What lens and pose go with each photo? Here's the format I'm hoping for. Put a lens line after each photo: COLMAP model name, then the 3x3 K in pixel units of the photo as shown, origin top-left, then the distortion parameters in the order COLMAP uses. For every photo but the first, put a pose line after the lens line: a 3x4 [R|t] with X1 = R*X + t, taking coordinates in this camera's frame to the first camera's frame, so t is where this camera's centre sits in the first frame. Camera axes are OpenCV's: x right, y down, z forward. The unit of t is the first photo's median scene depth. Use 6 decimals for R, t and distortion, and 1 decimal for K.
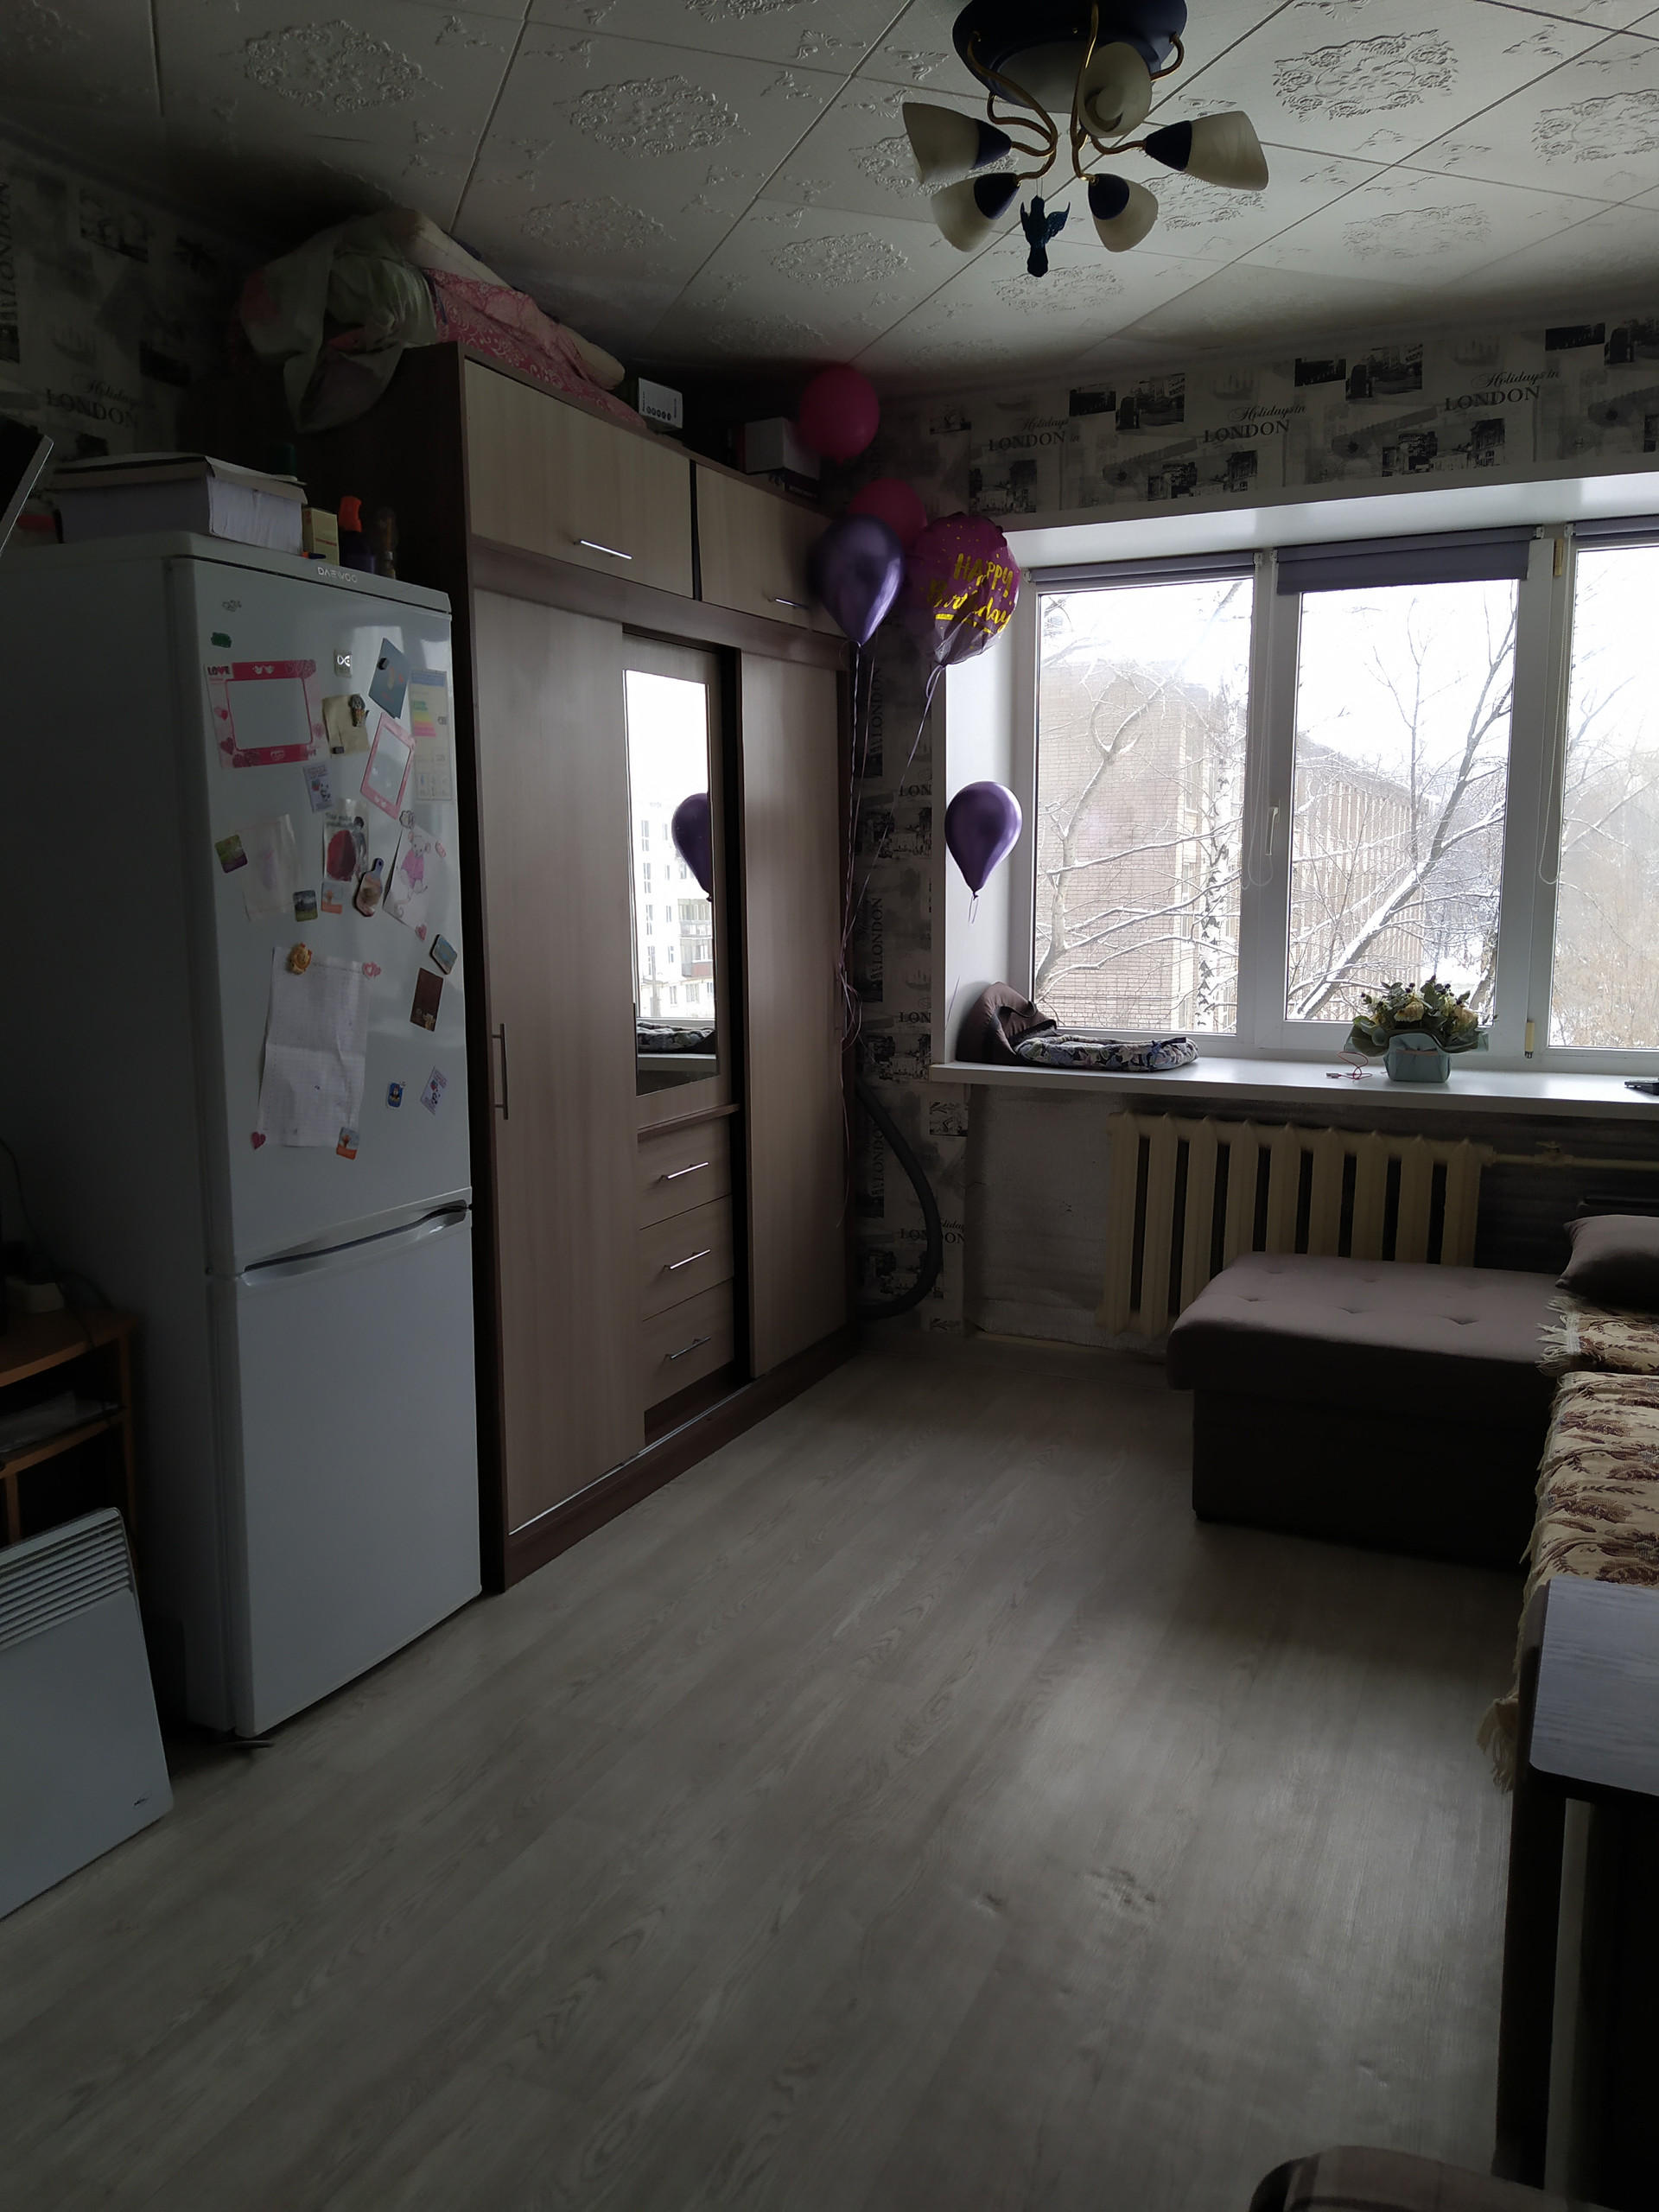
lens RADIAL K [[1630.2, 0, 793.3], [0, 1630.2, 1090.9], [0, 0, 1]] dist [0.067463, -0.109585]
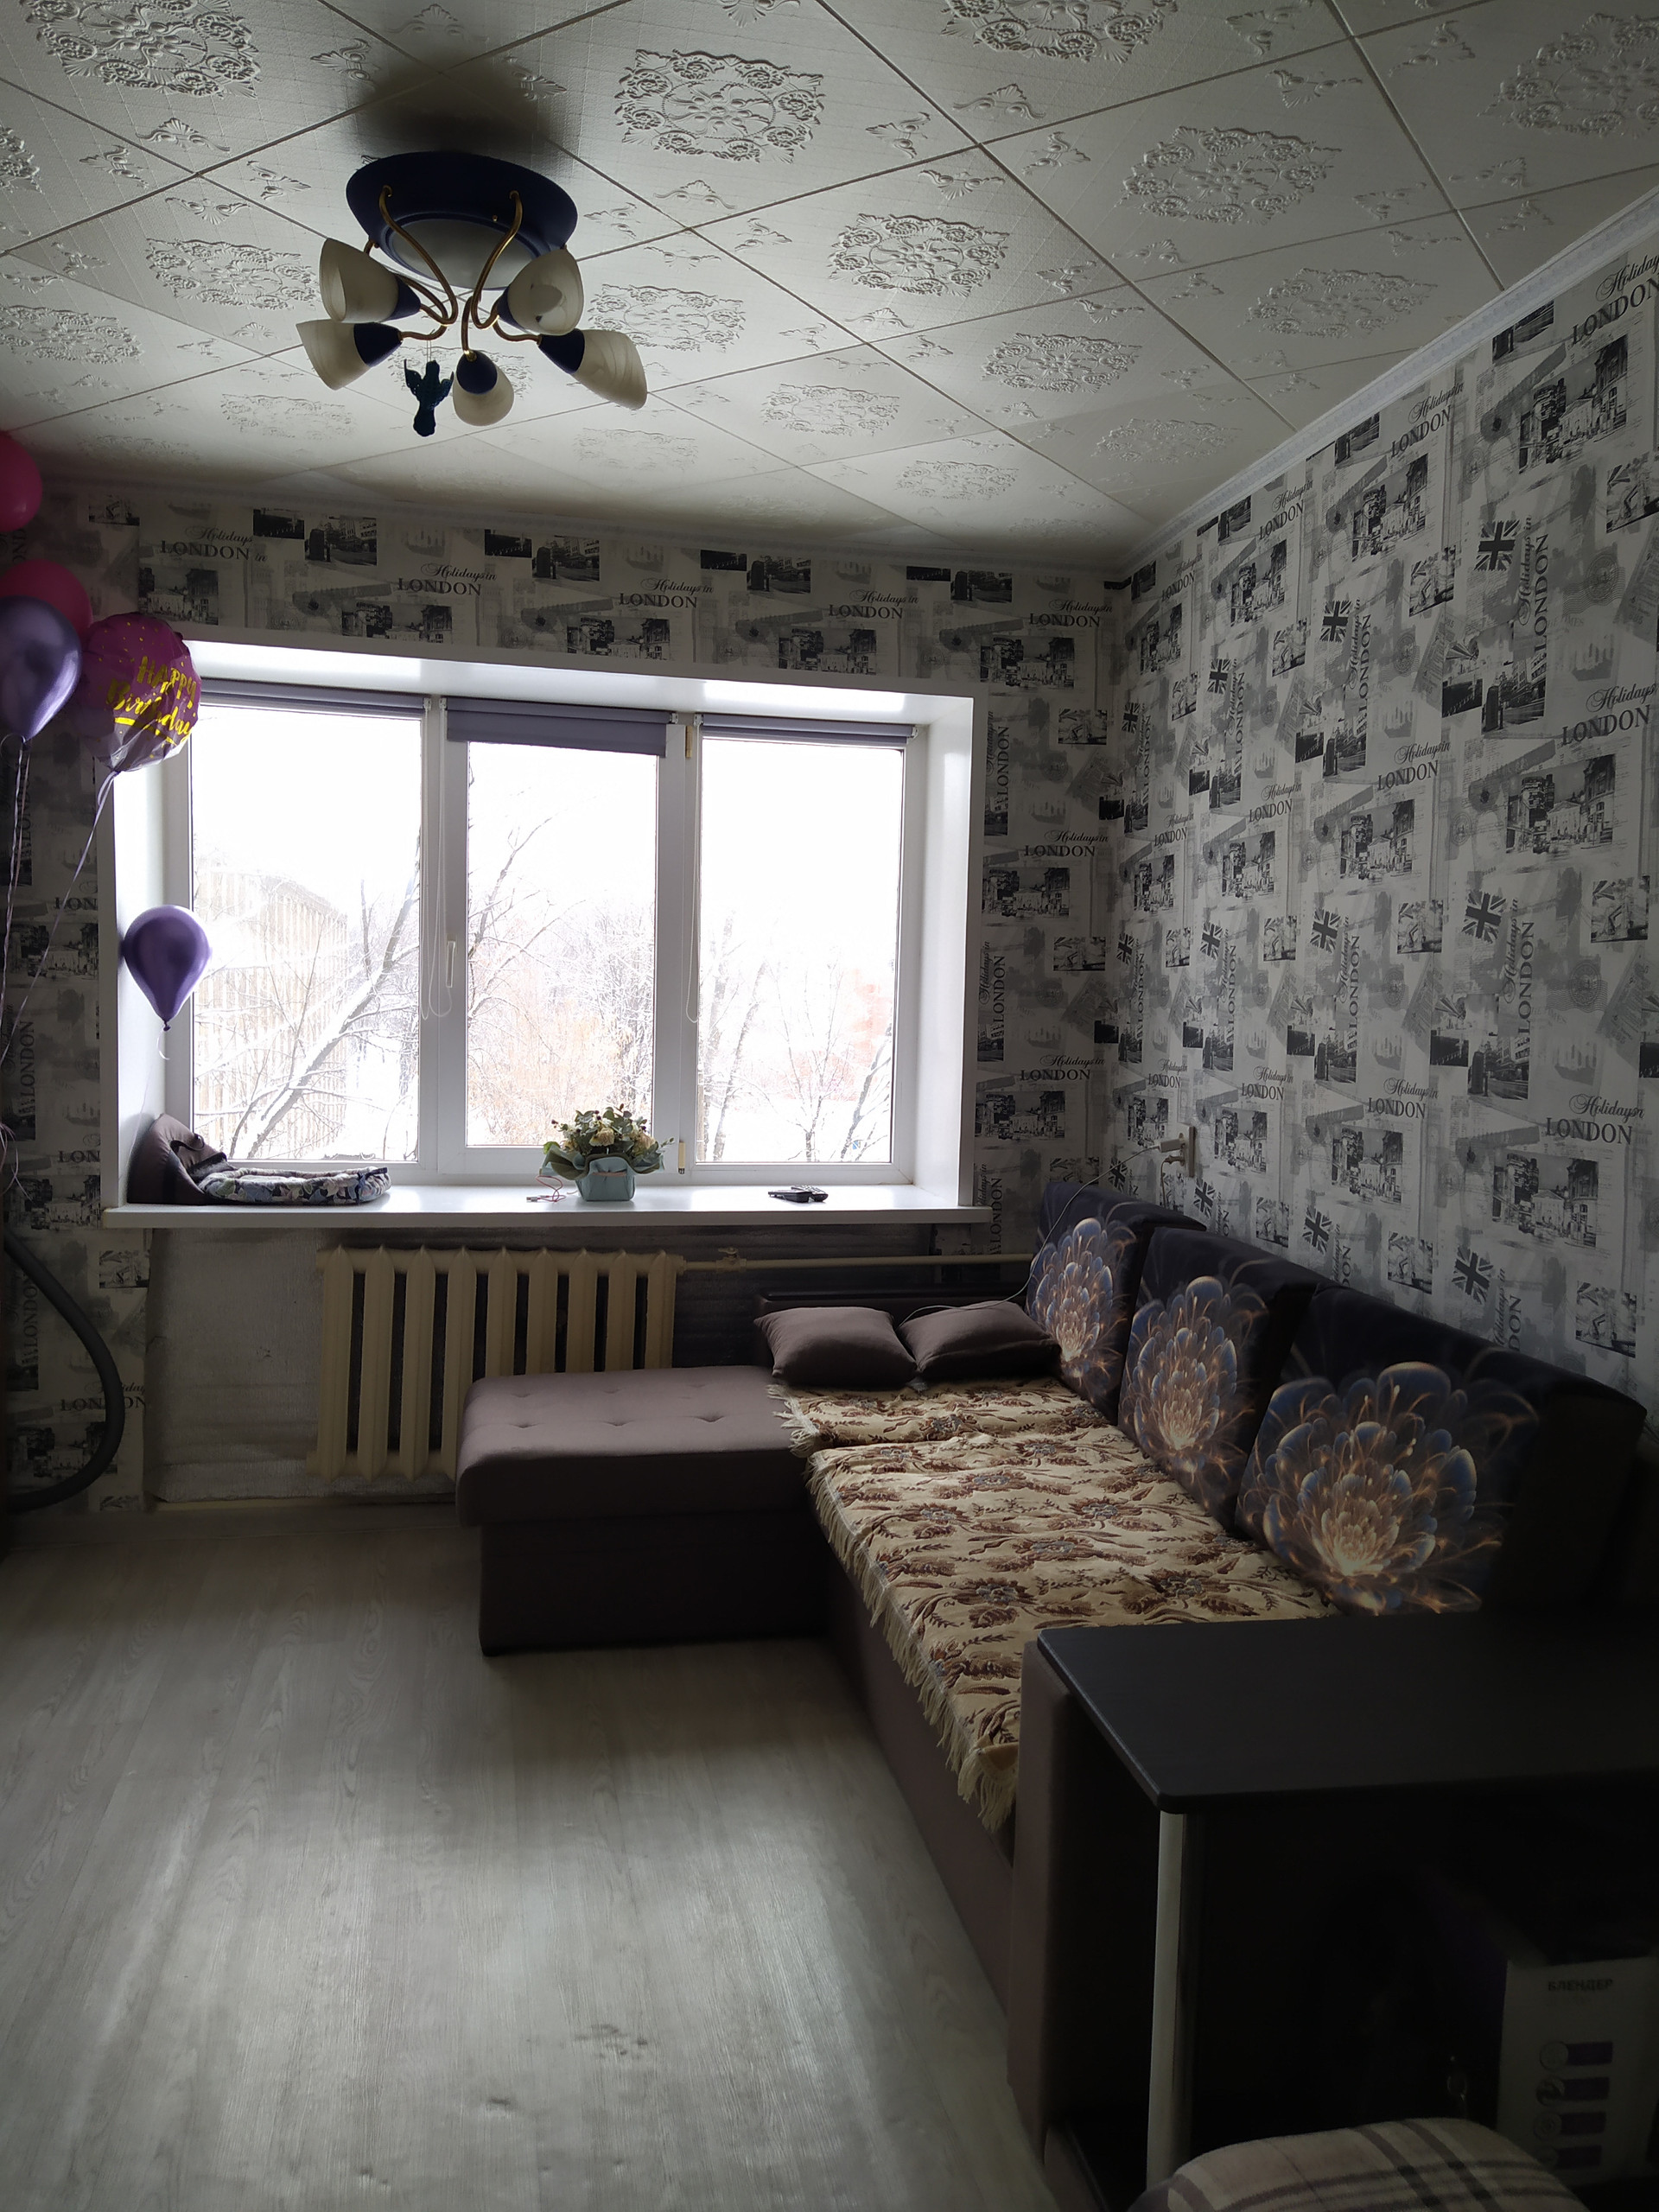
lens RADIAL K [[1630.2, 0, 825.1], [0, 1630.2, 1083.8], [0, 0, 1]] dist [0.067463, -0.109585]
pose [[0.792628, -0.009745, 0.609628, -0.163365], [0.050242, 0.997516, -0.049378, -0.022164], [-0.607632, 0.069768, 0.791148, 0.049134]]
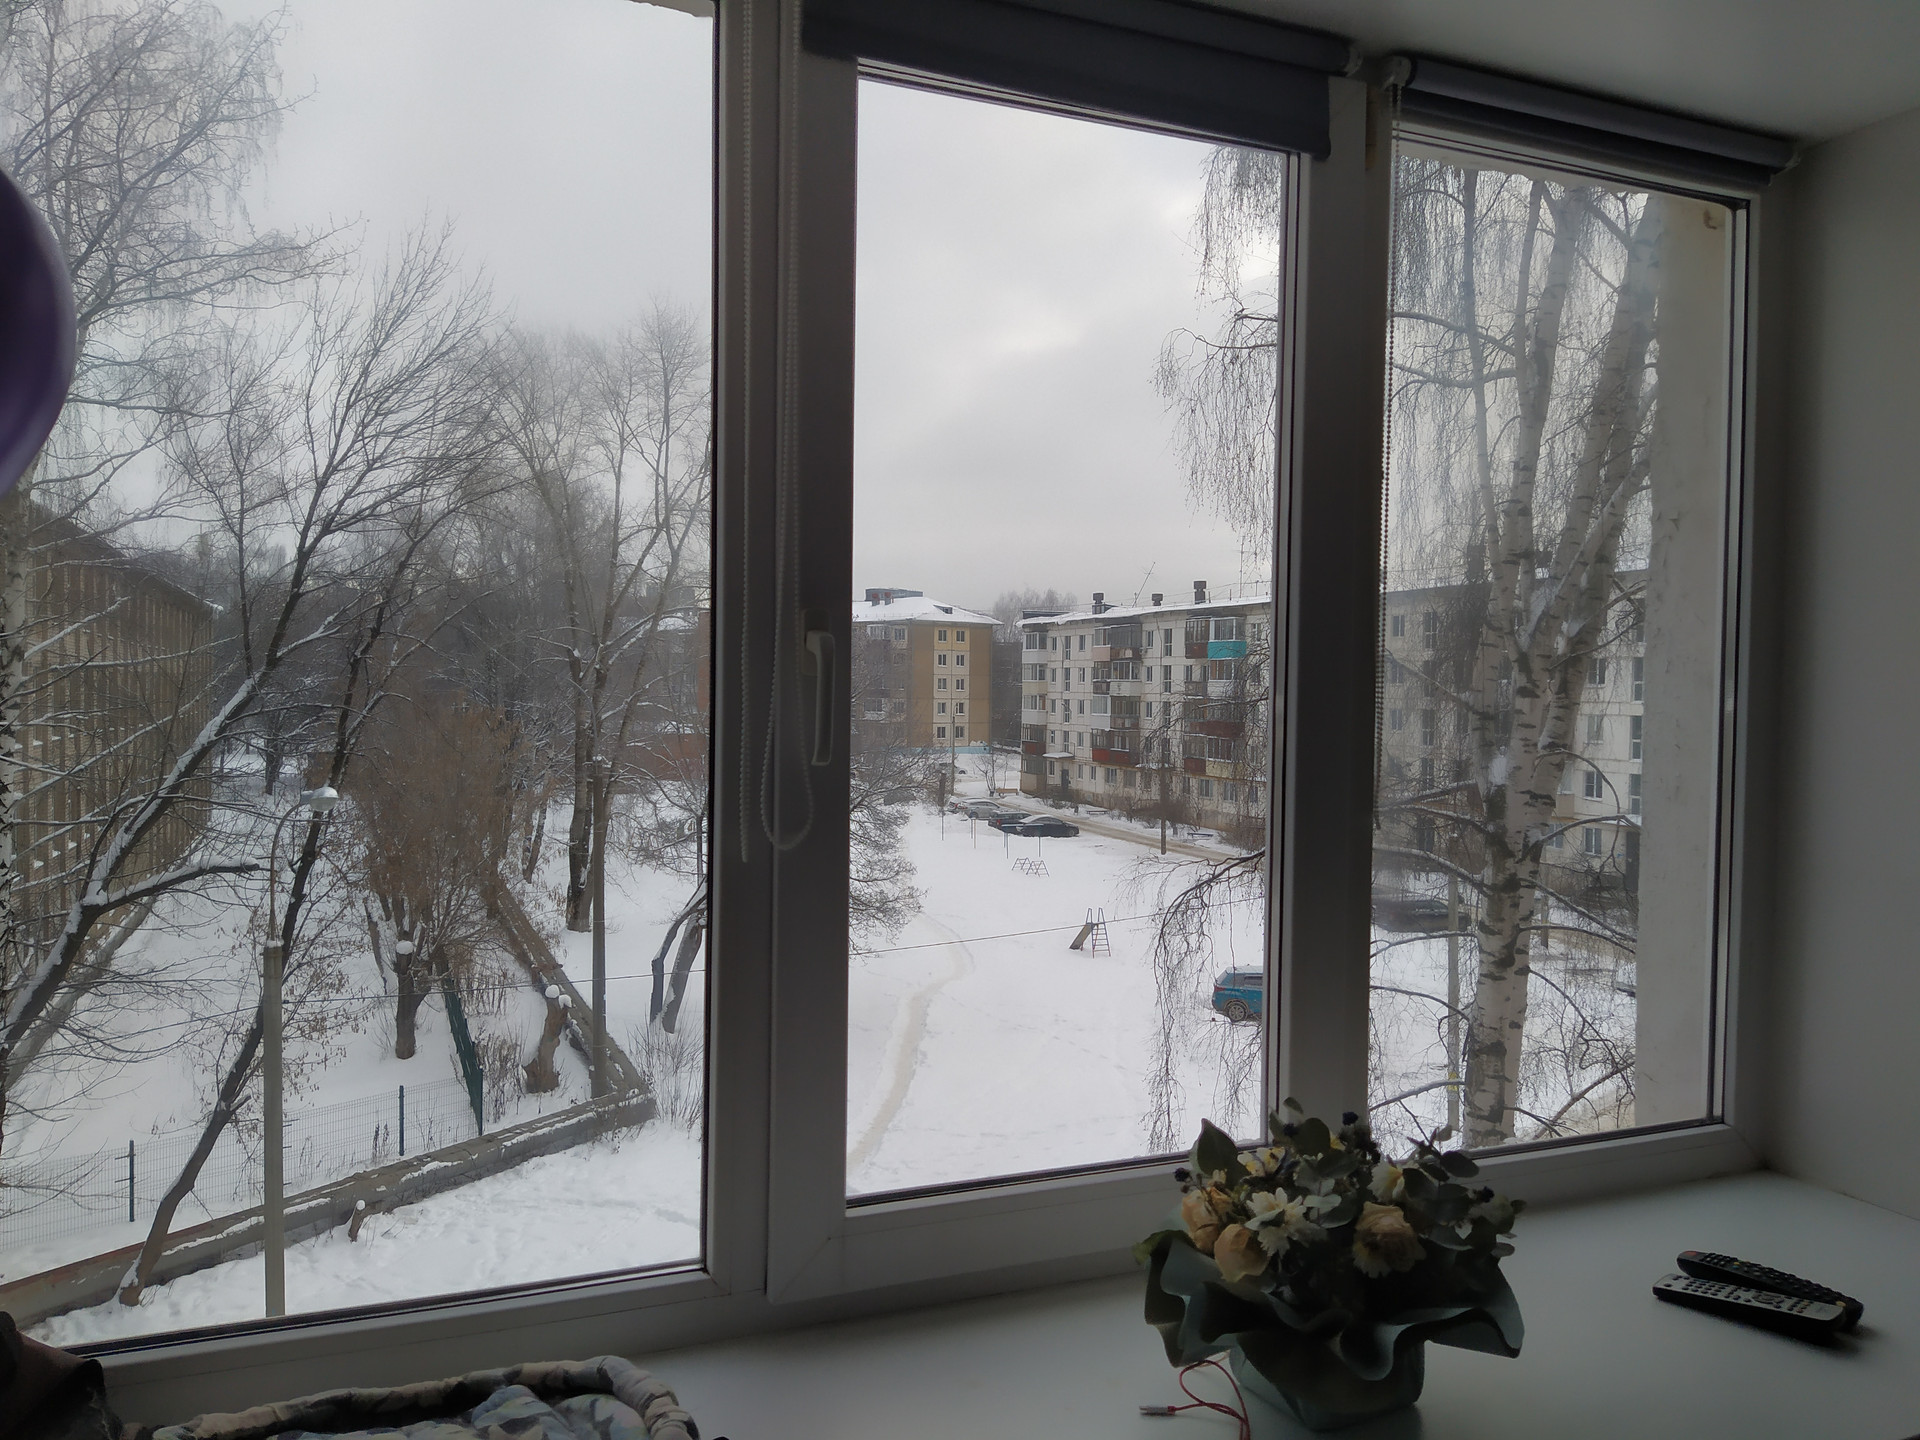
lens RADIAL K [[1415.0, 0, 960.4], [0, 1415.0, 713.4], [0, 0, 1]] dist [0.067463, -0.109585]
pose [[0.654580, -0.002238, 0.755989, 0.086329], [0.081293, 0.994406, -0.067444, -0.143634], [-0.751609, 0.105605, 0.651100, 0.844015]]
